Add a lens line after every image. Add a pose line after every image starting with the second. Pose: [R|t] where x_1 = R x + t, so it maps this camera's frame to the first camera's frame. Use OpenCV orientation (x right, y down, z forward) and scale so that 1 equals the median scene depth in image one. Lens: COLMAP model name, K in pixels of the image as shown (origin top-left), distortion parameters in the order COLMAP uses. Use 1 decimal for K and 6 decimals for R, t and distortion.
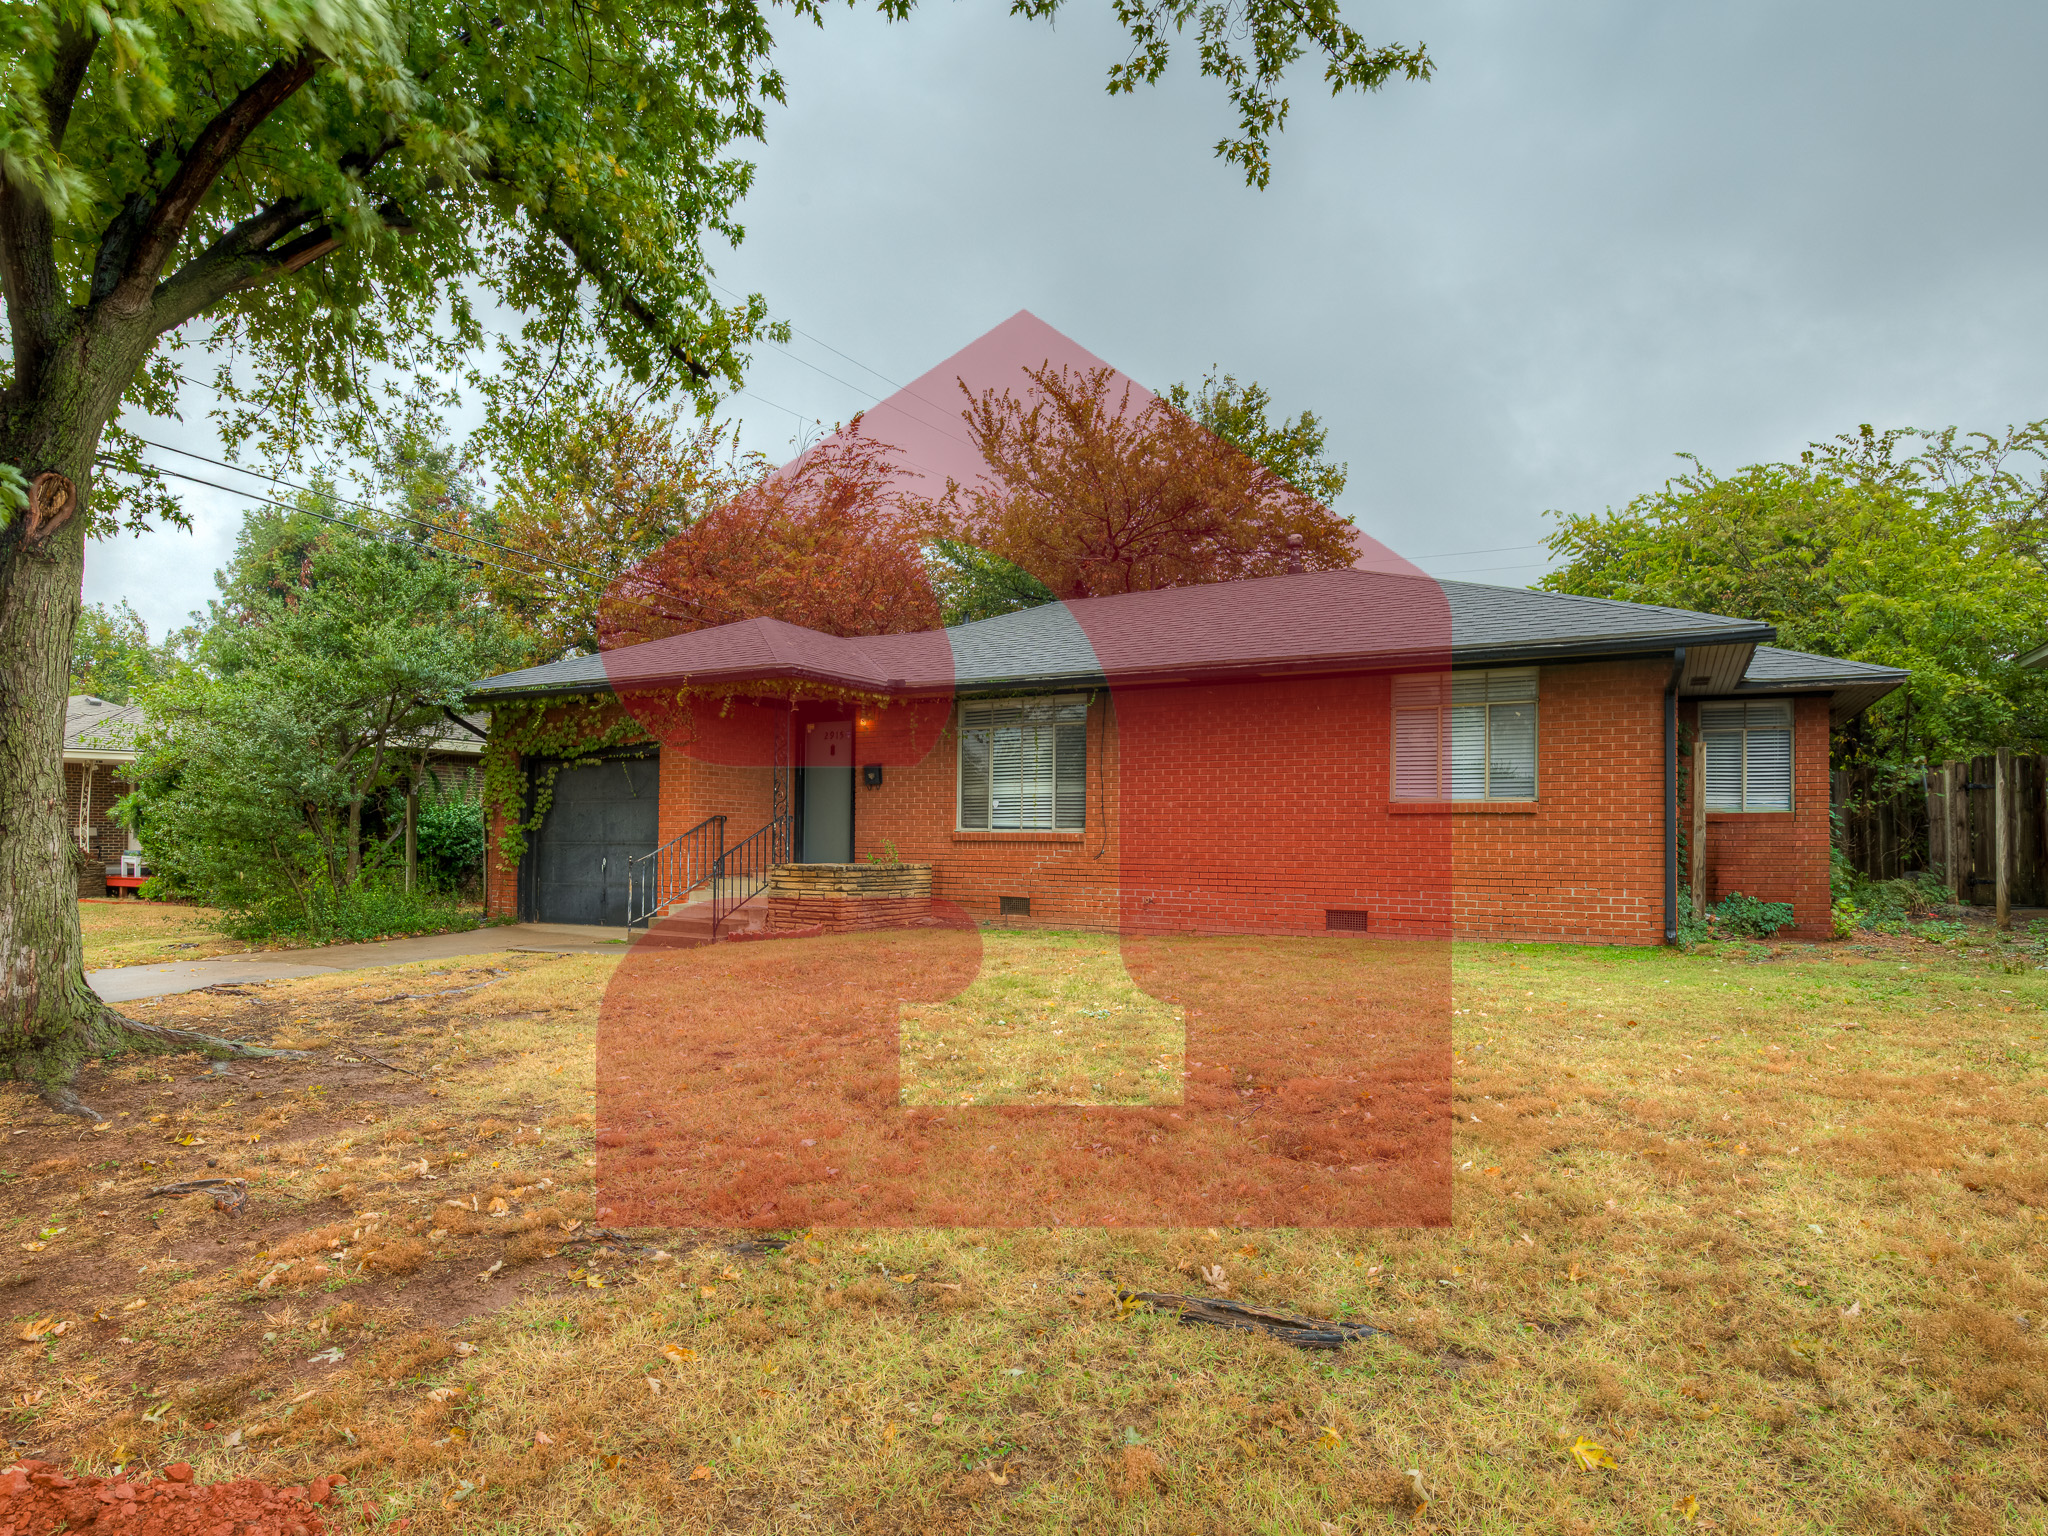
lens RADIAL K [[1060.0, 0, 1034.5], [0, 1060.0, 773.1], [0, 0, 1]] dist [-0.034776, -0.000499]
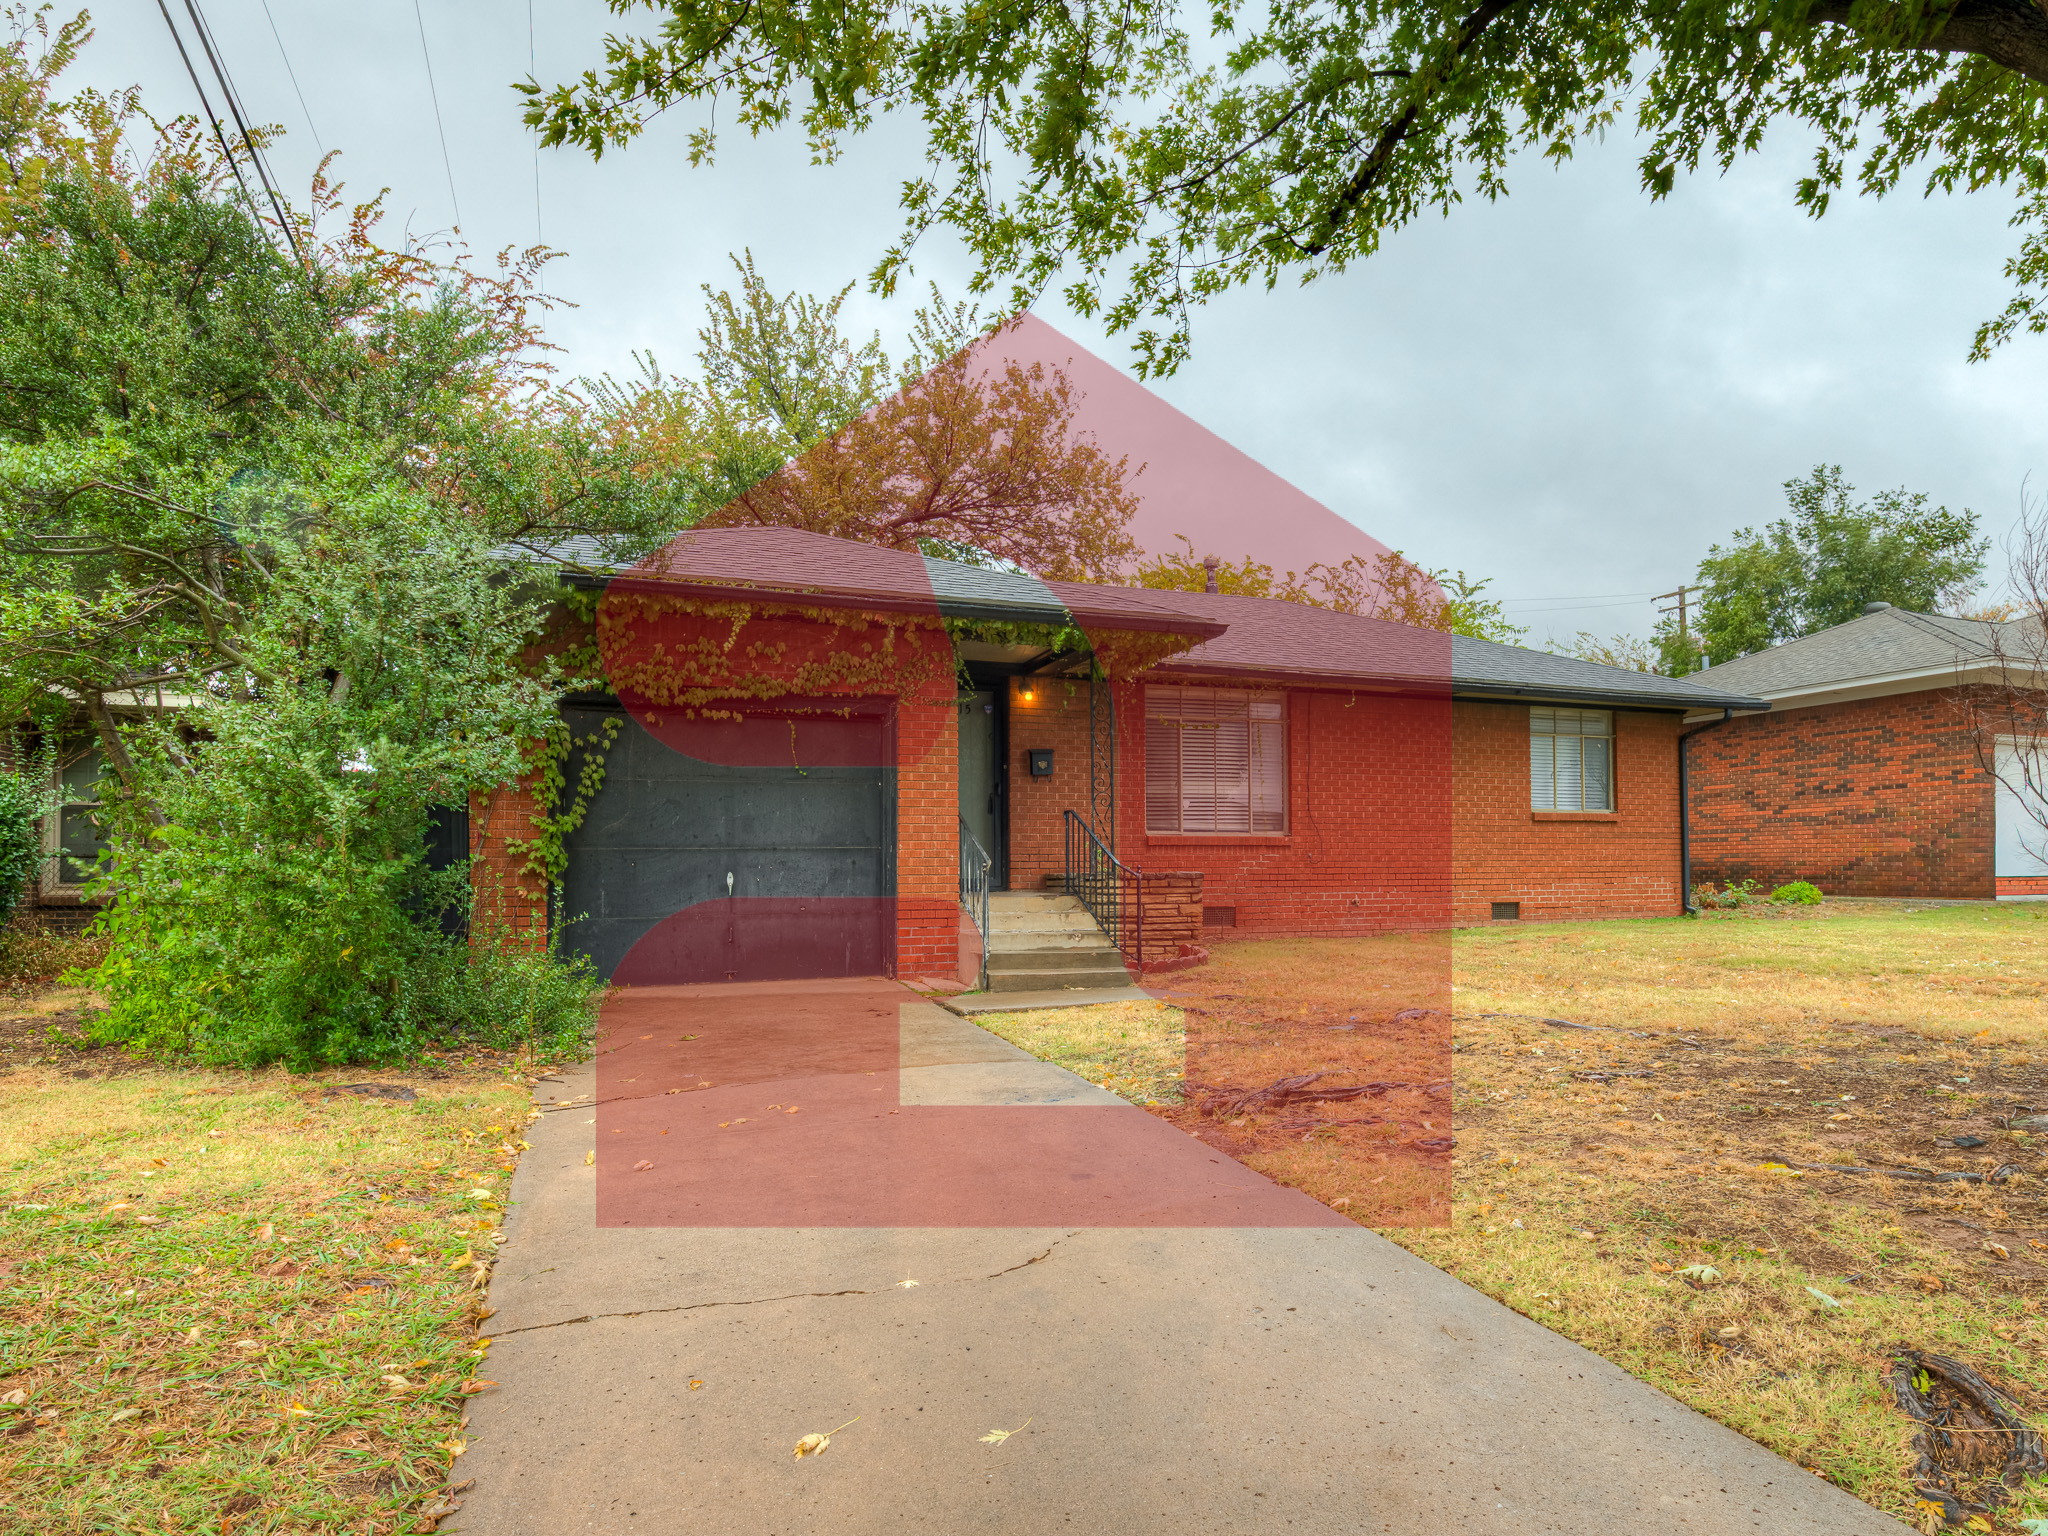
lens RADIAL K [[1103.2, 0, 1024.0], [0, 1103.2, 768.0], [0, 0, 1]] dist [-0.005675, -0.035356]
pose [[0.688217, 0.053554, 0.723526, -0.813916], [-0.037965, 0.998564, -0.037799, 0.039868], [-0.724511, -0.001455, 0.689262, 0.460068]]
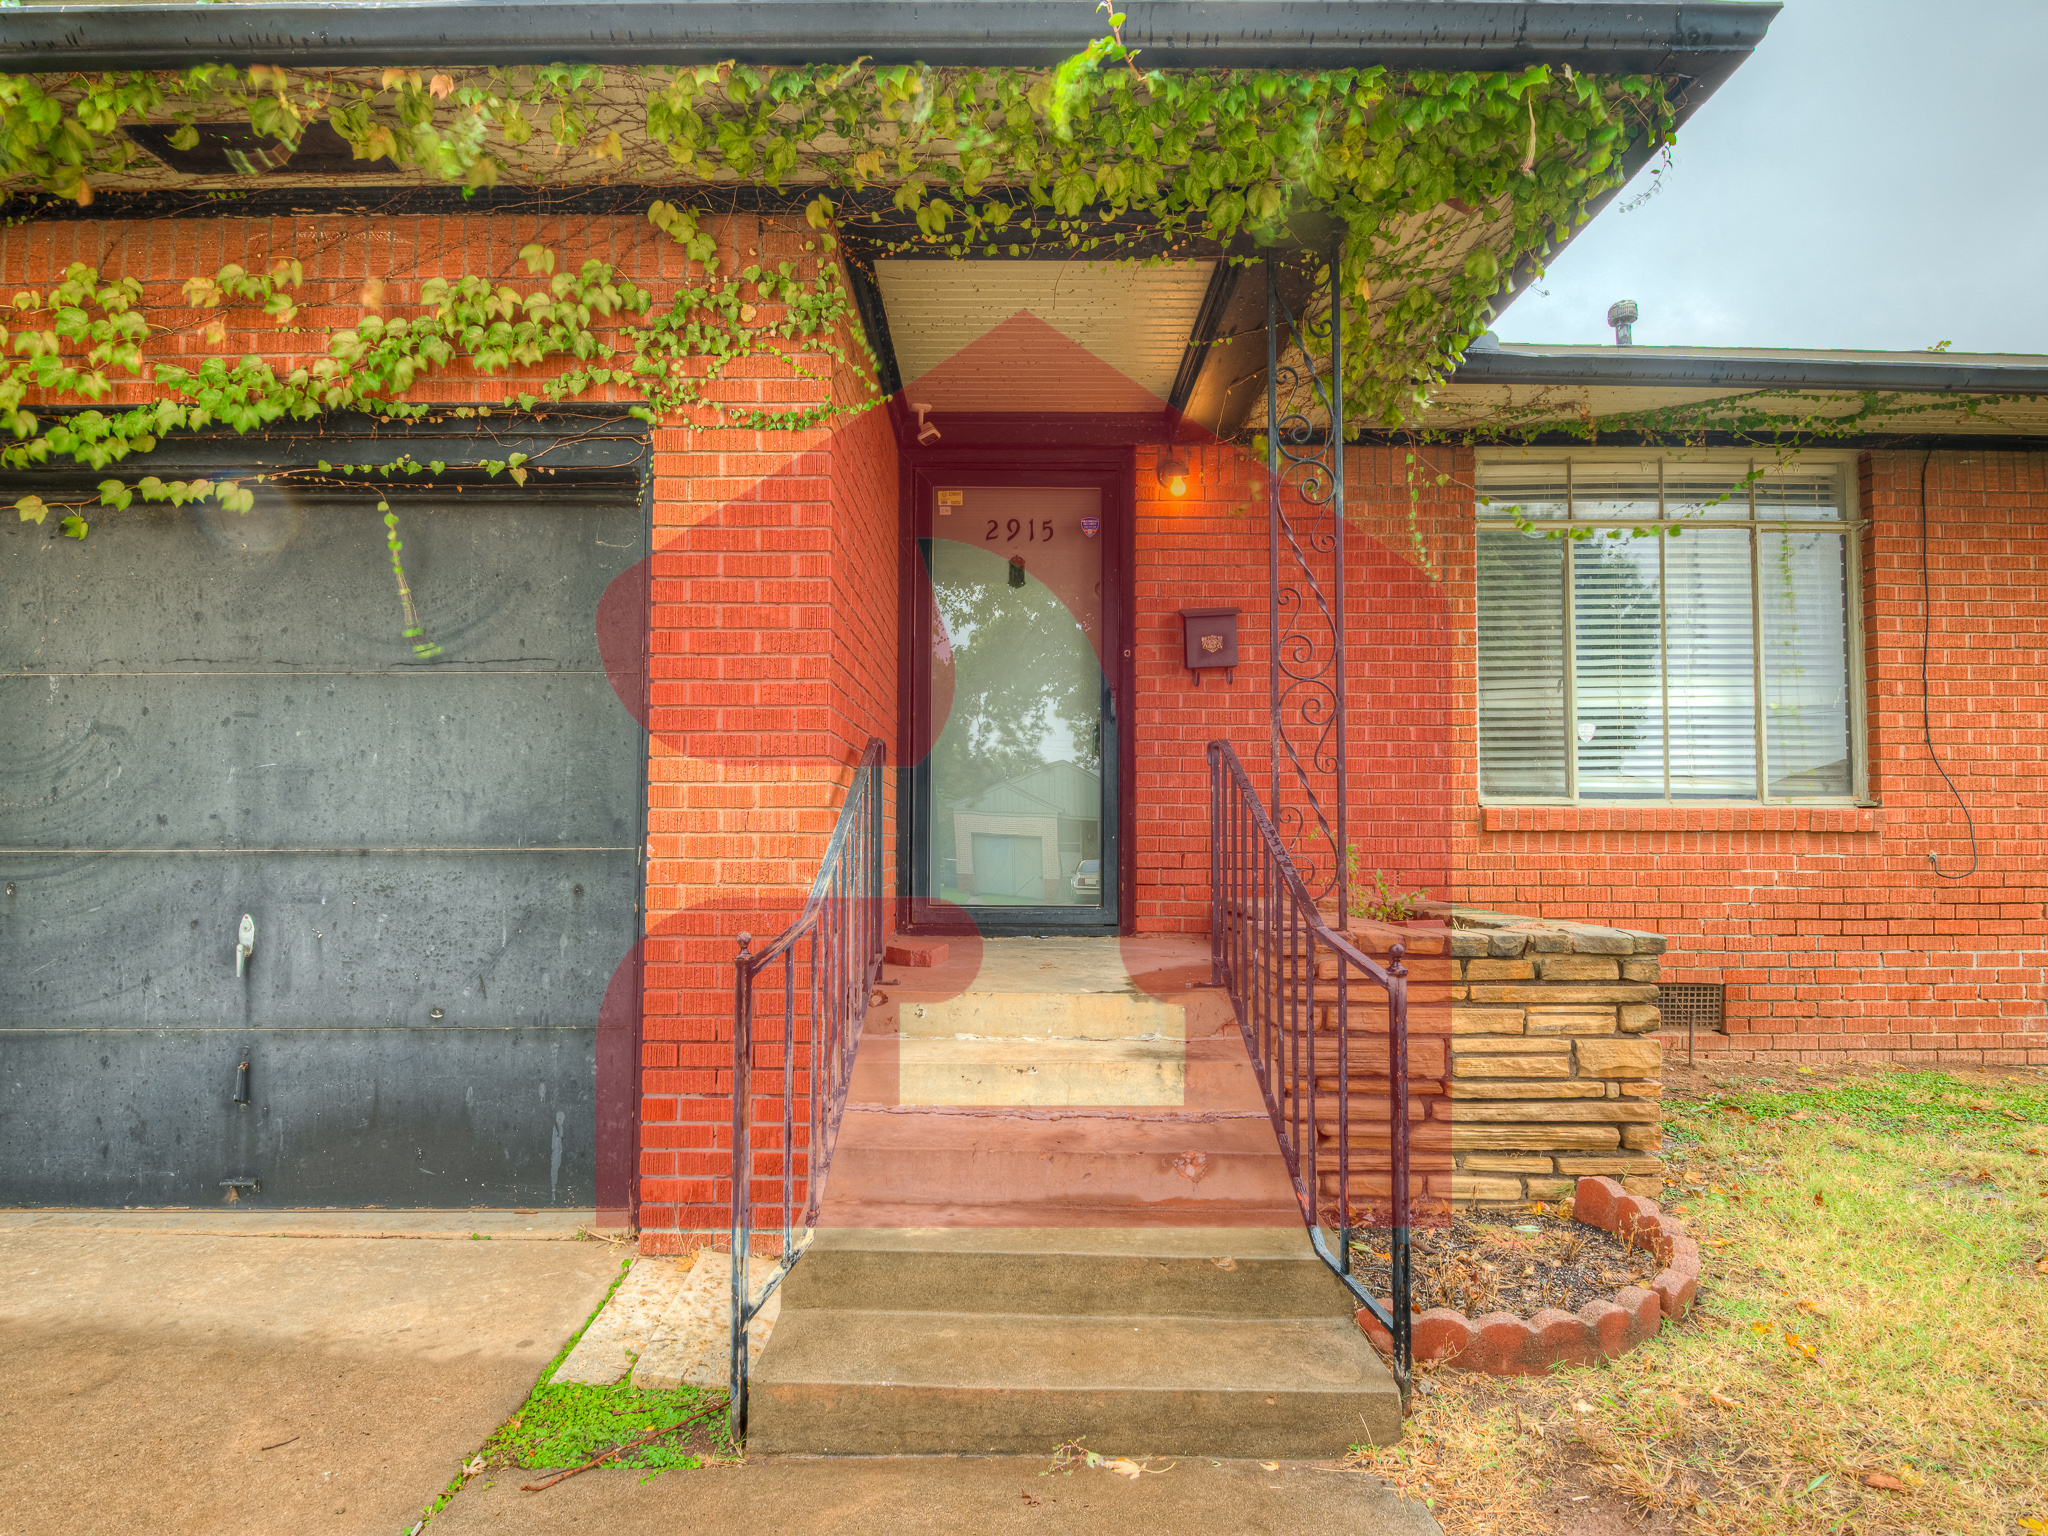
lens RADIAL K [[1078.2, 0, 1006.3], [0, 1078.2, 759.5], [0, 0, 1]] dist [0.014472, -0.030380]
pose [[0.888924, 0.022840, 0.457484, -0.395061], [-0.025530, 0.999674, -0.000301, 0.045010], [-0.457342, -0.011412, 0.889218, 0.761117]]
